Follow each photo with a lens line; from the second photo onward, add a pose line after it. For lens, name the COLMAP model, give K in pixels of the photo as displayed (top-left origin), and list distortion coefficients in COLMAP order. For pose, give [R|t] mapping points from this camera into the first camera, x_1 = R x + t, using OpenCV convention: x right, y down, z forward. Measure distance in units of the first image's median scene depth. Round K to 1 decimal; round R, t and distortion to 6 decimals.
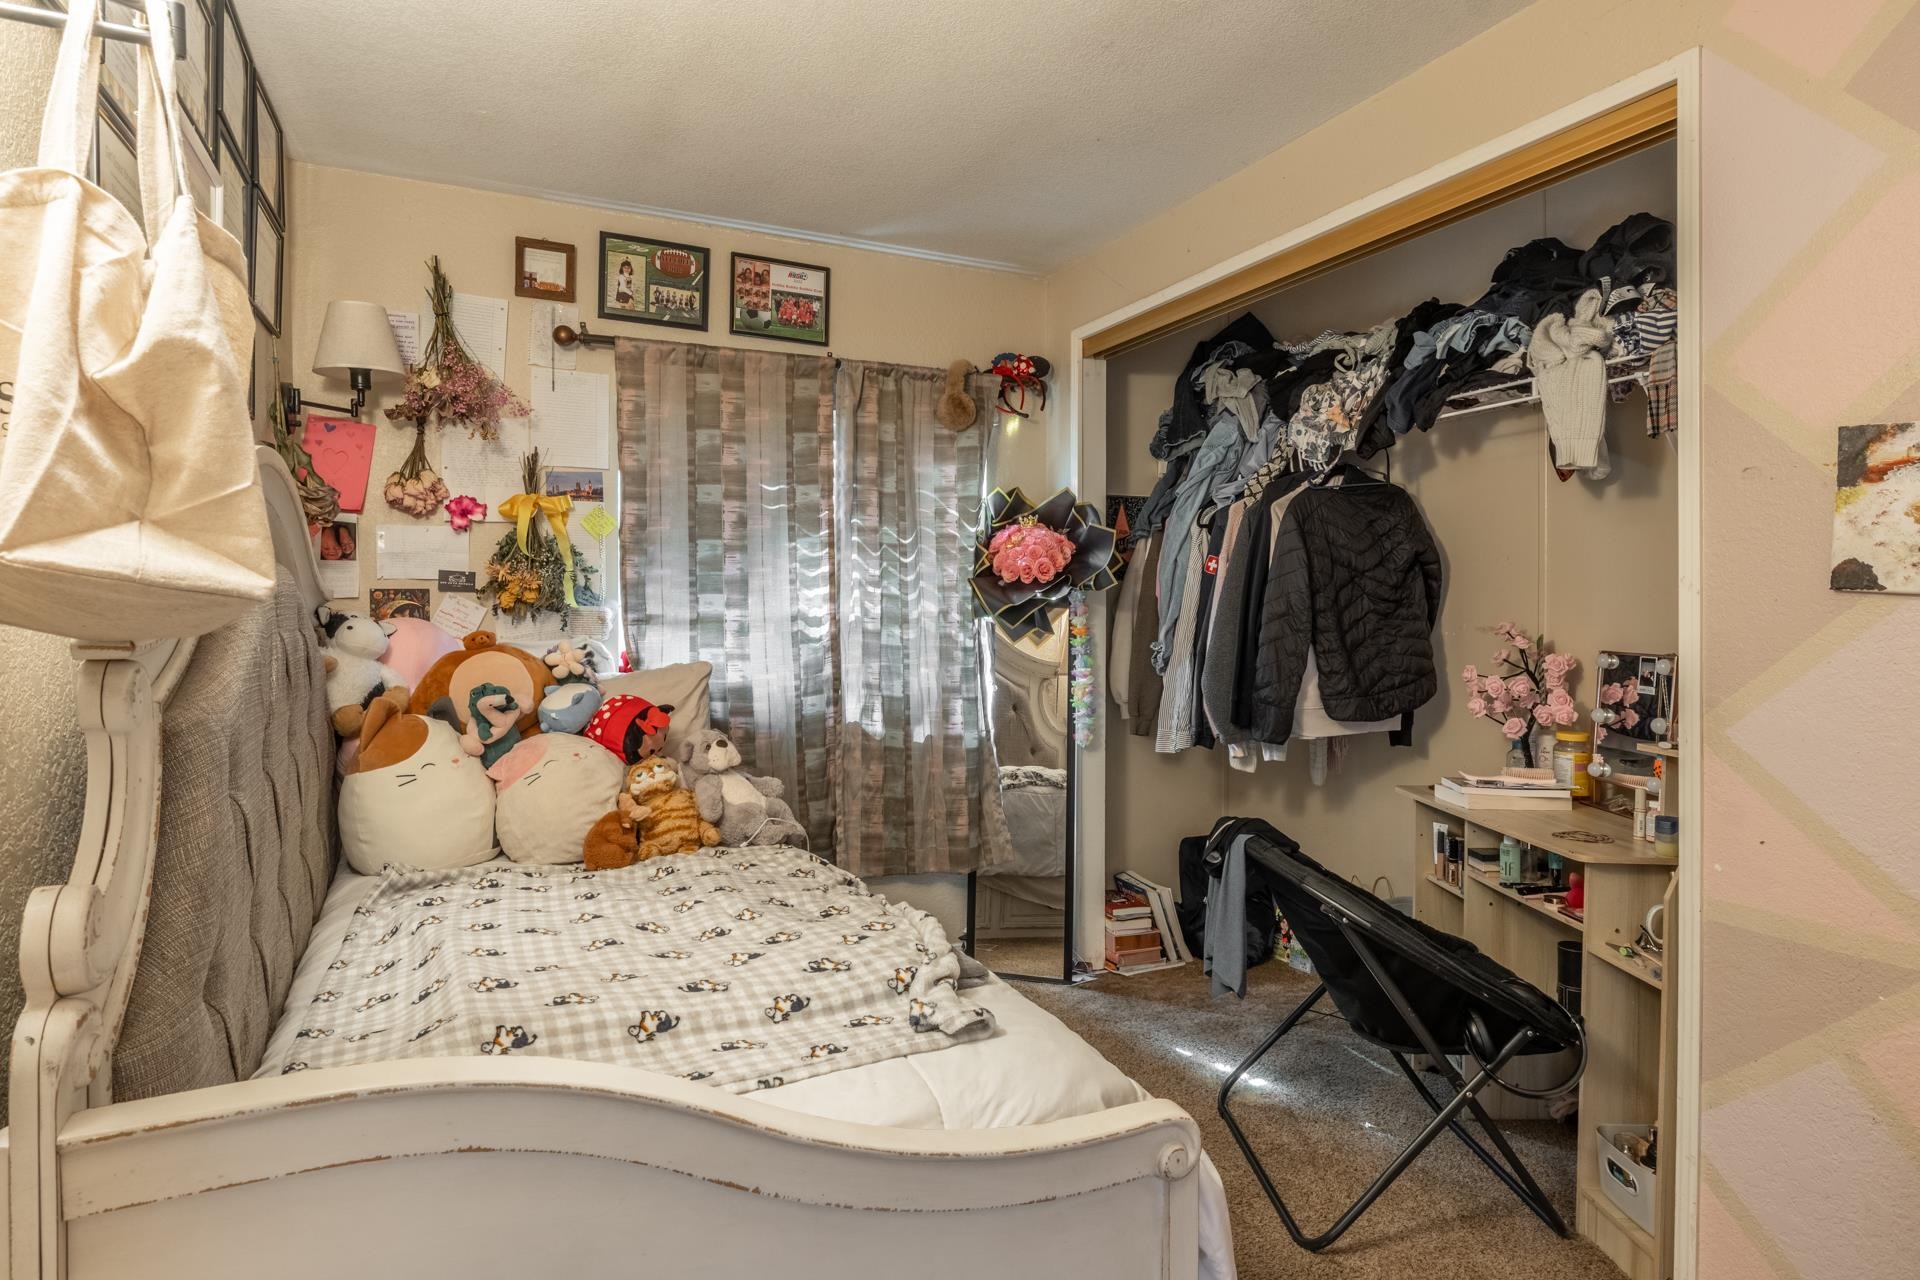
lens RADIAL K [[1099.4, 0, 914.0], [0, 1099.4, 618.5], [0, 0, 1]] dist [-0.005624, 0.001064]
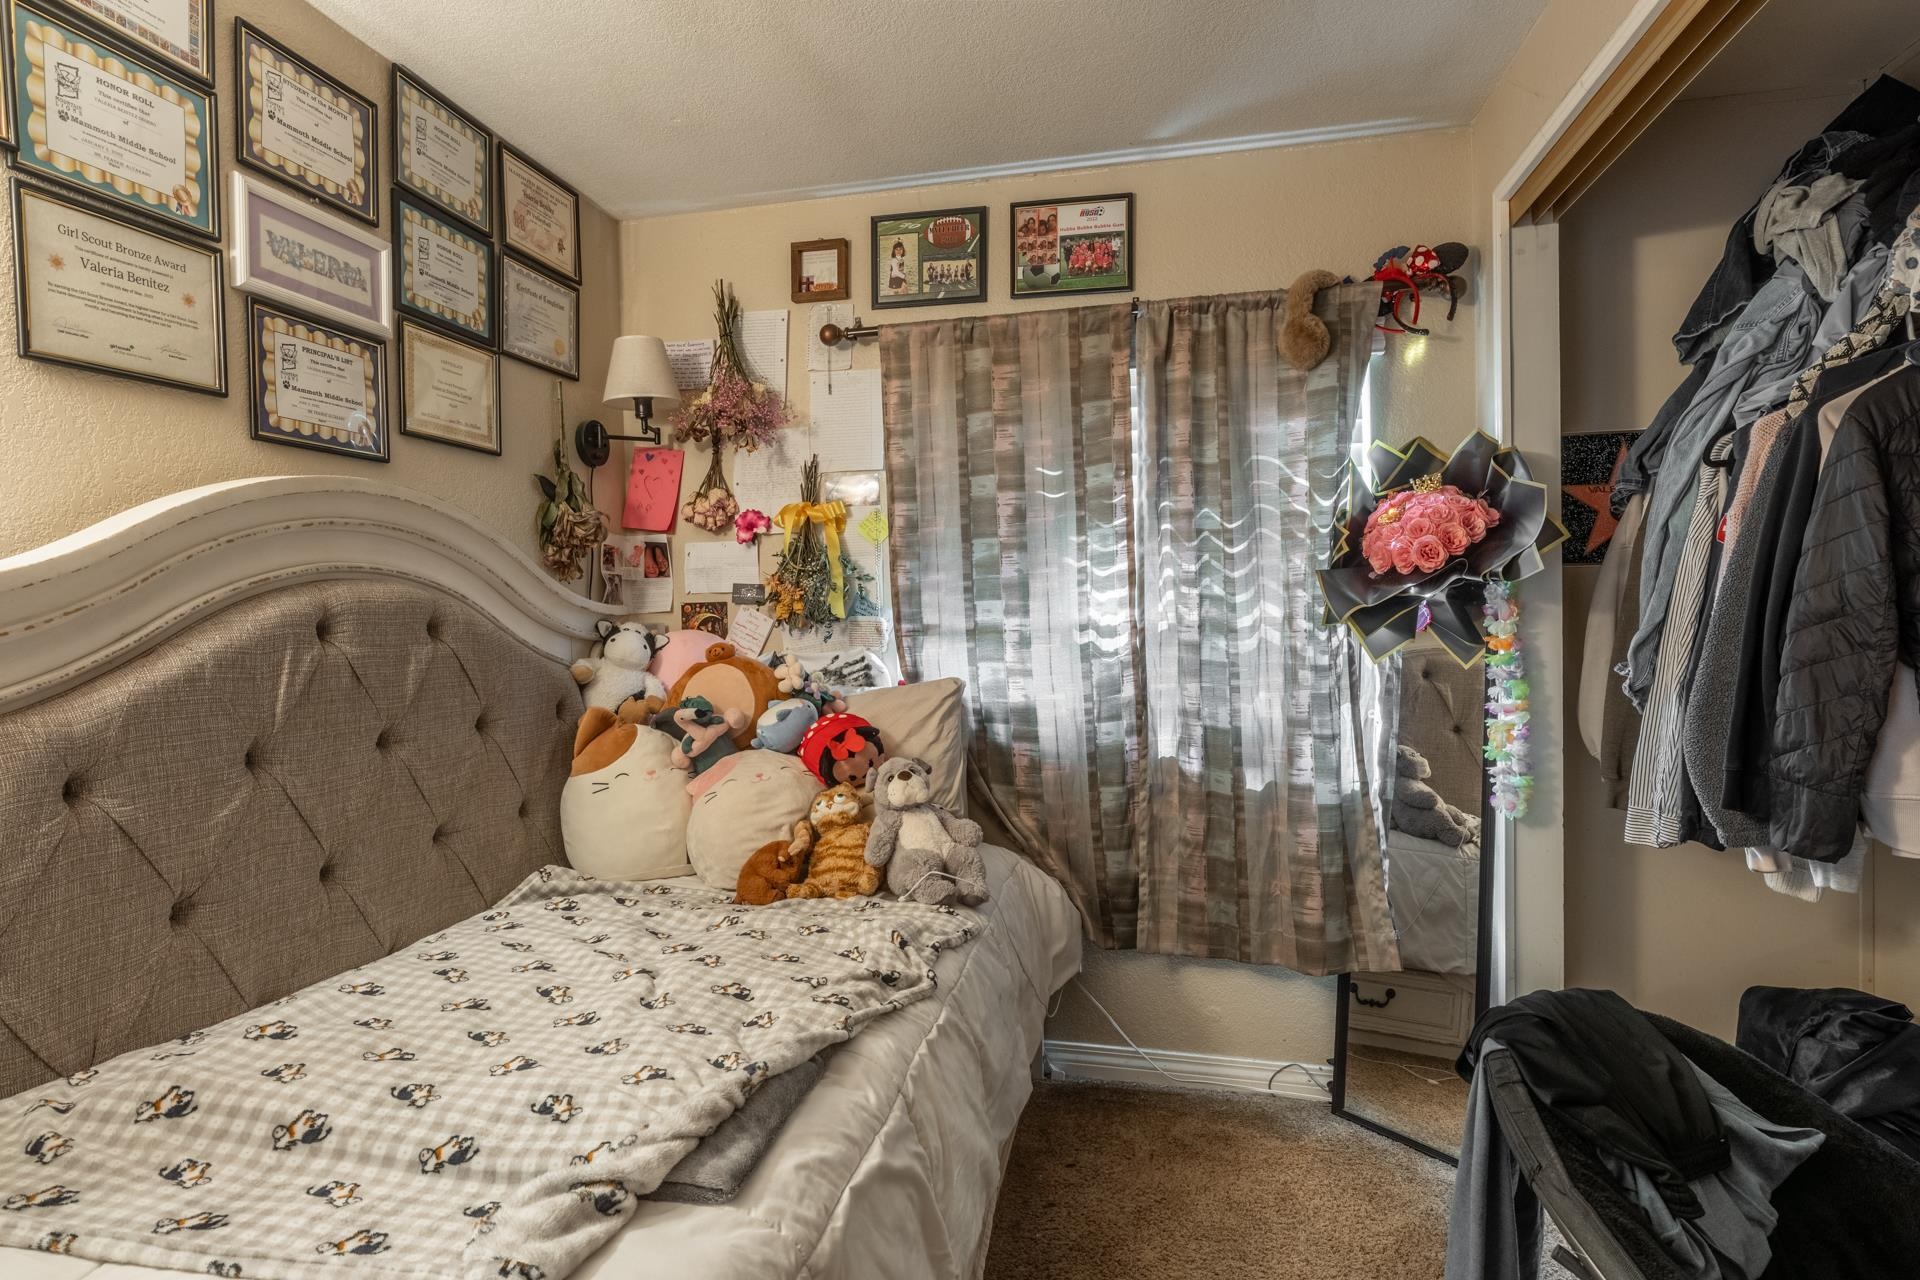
lens RADIAL K [[1021.9, 0, 953.6], [0, 1021.9, 630.6], [0, 0, 1]] dist [-0.000529, -0.002225]
pose [[0.781214, -0.004347, -0.624249, 0.294941], [0.008381, 0.999959, 0.003524, -0.001298], [0.624208, -0.007985, 0.781218, 0.337557]]
